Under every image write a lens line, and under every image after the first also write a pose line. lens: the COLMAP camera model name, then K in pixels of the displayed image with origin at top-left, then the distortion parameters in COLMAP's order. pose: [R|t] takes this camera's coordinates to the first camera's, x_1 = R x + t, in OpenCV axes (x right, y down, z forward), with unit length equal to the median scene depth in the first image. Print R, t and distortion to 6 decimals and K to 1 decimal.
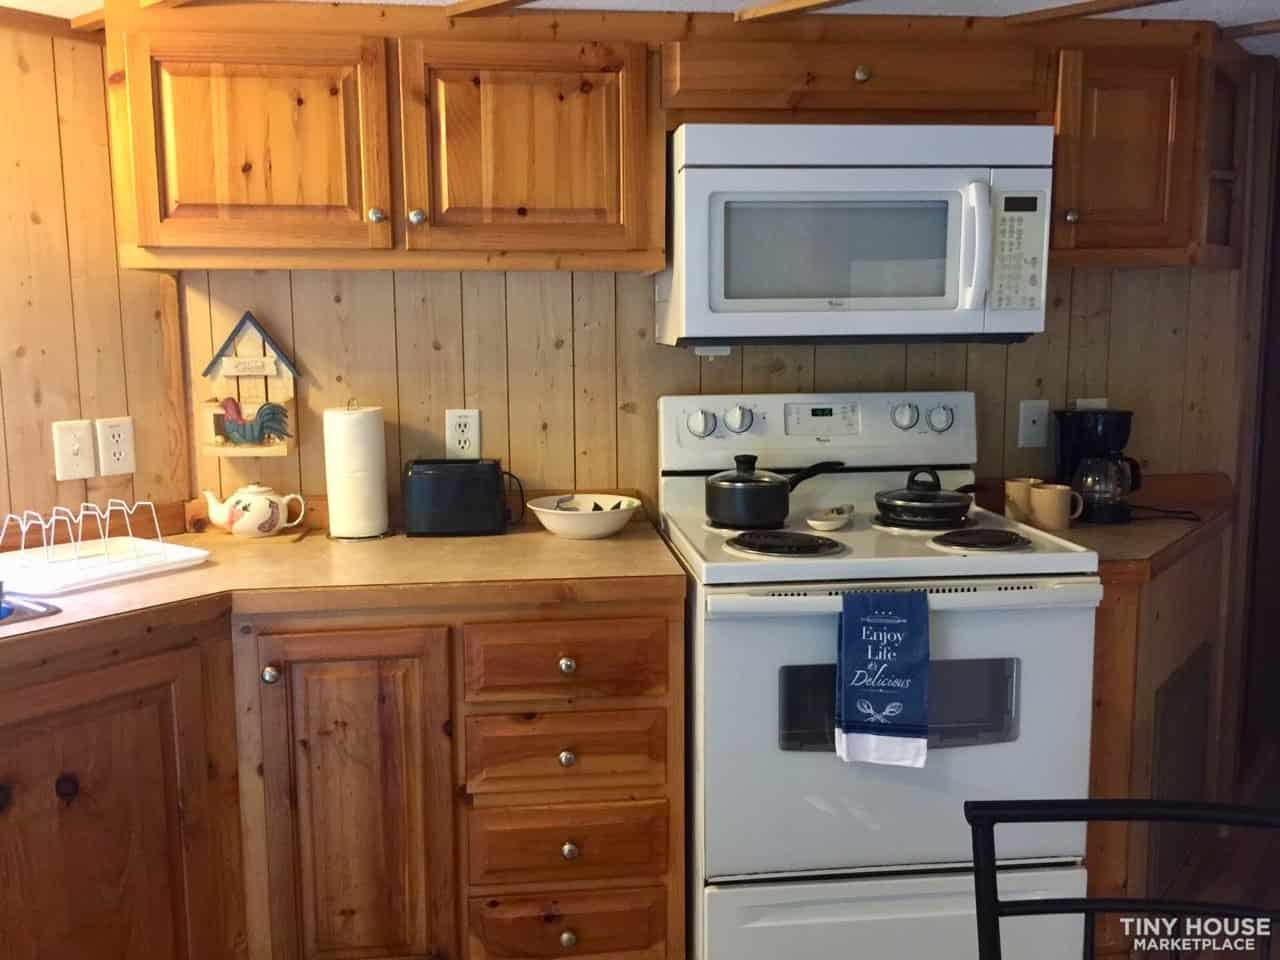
lens RADIAL K [[1101.0, 0, 630.9], [0, 1101.0, 474.3], [0, 0, 1]] dist [0.047047, -0.010990]
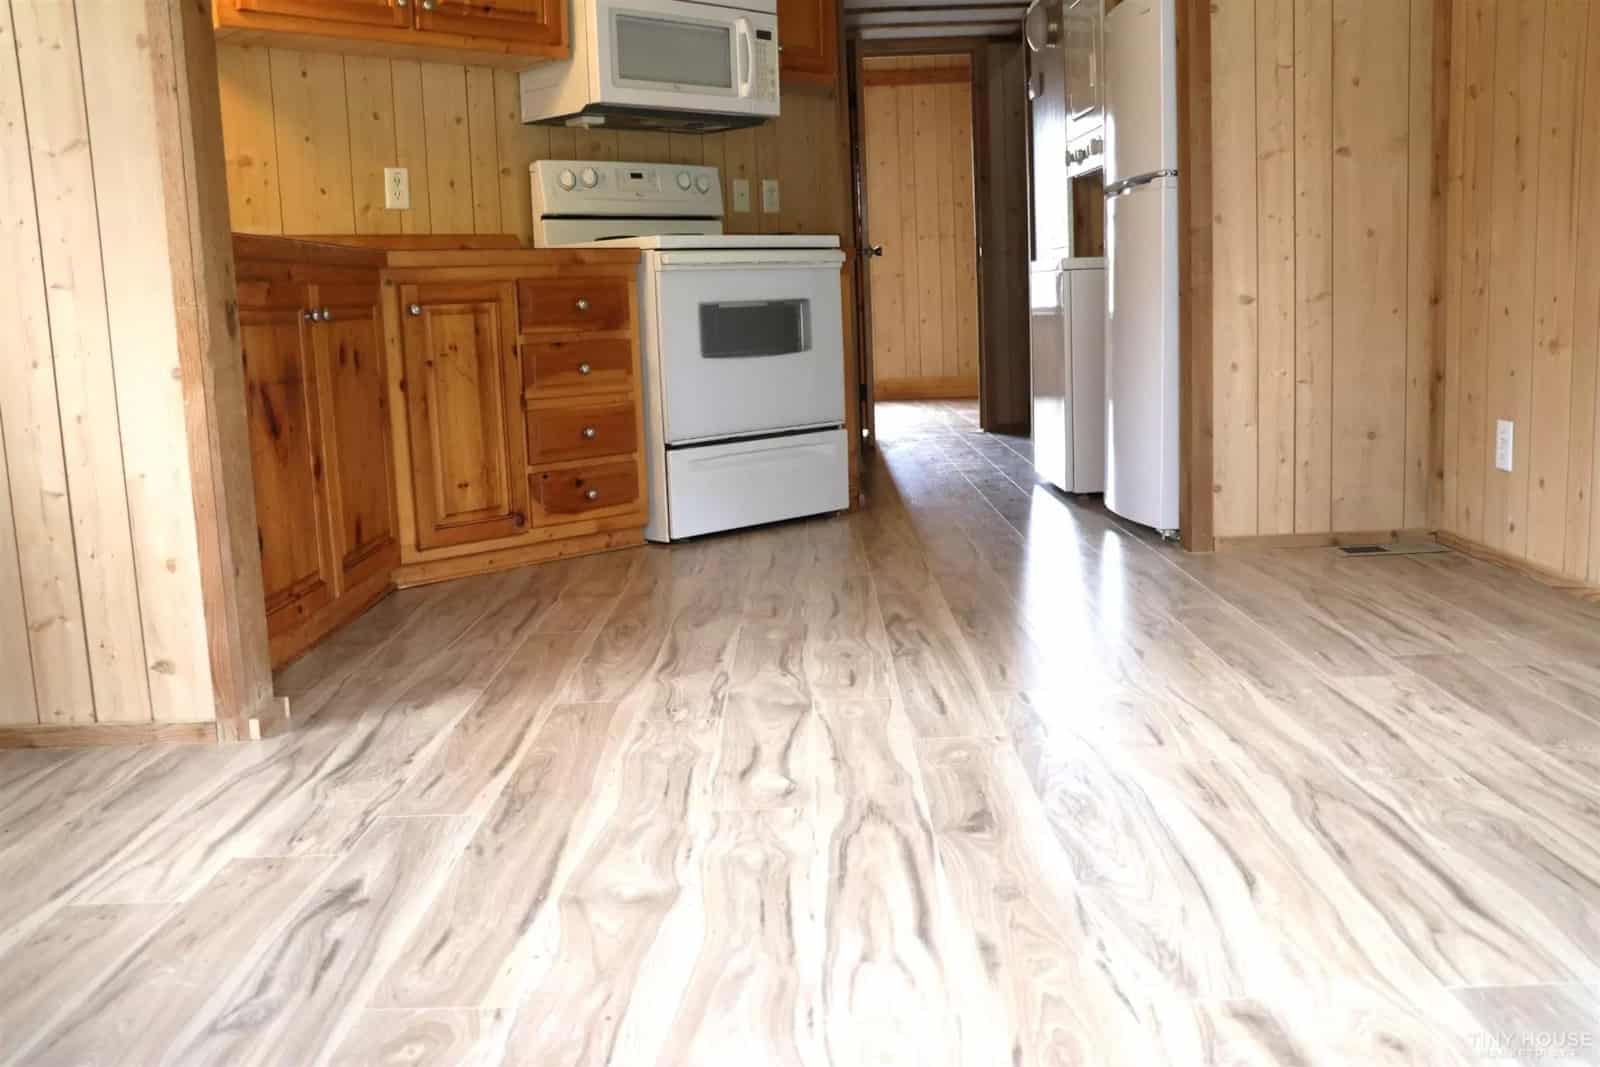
lens RADIAL K [[1479.1, 0, 807.3], [0, 1479.1, 571.4], [0, 0, 1]] dist [-0.147862, 0.152250]
pose [[0.778676, -0.131199, 0.613556, -1.016105], [0.113556, 0.991213, 0.067838, 0.400950], [-0.617065, 0.016849, 0.786732, -0.705065]]
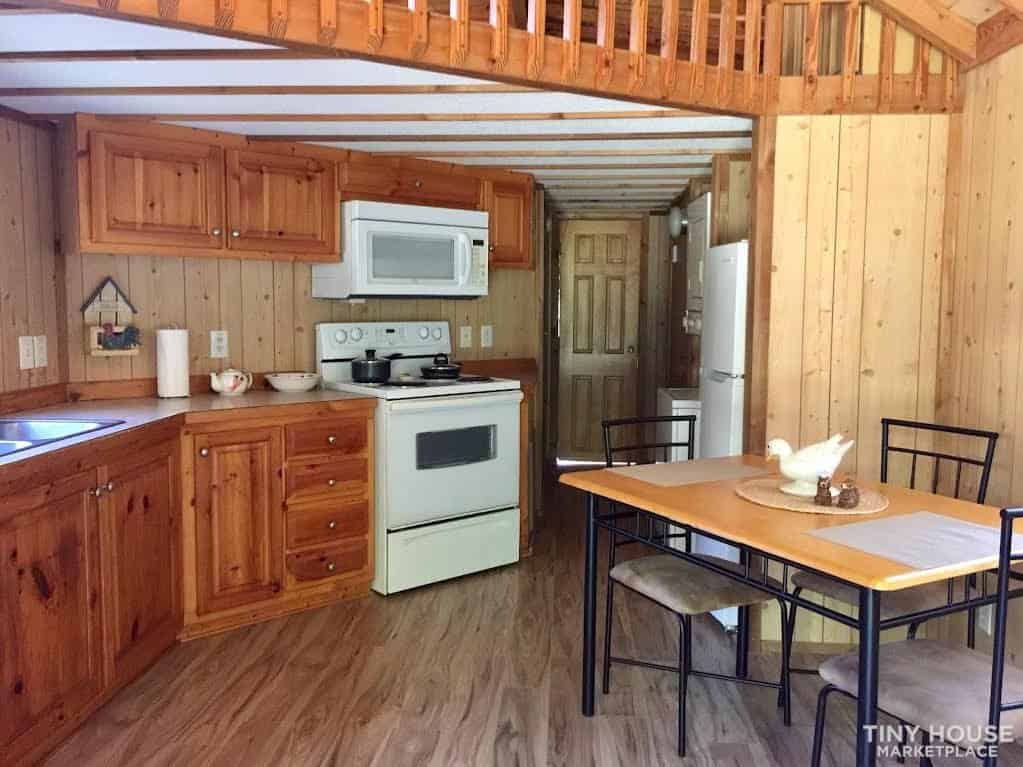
lens RADIAL K [[879.9, 0, 504.3], [0, 879.9, 379.0], [0, 0, 1]] dist [0.047047, -0.010990]
pose [[0.824106, -0.037663, 0.565182, -0.714140], [0.061369, 0.997850, -0.022990, 0.104642], [-0.563101, 0.053631, 0.824646, -0.618533]]
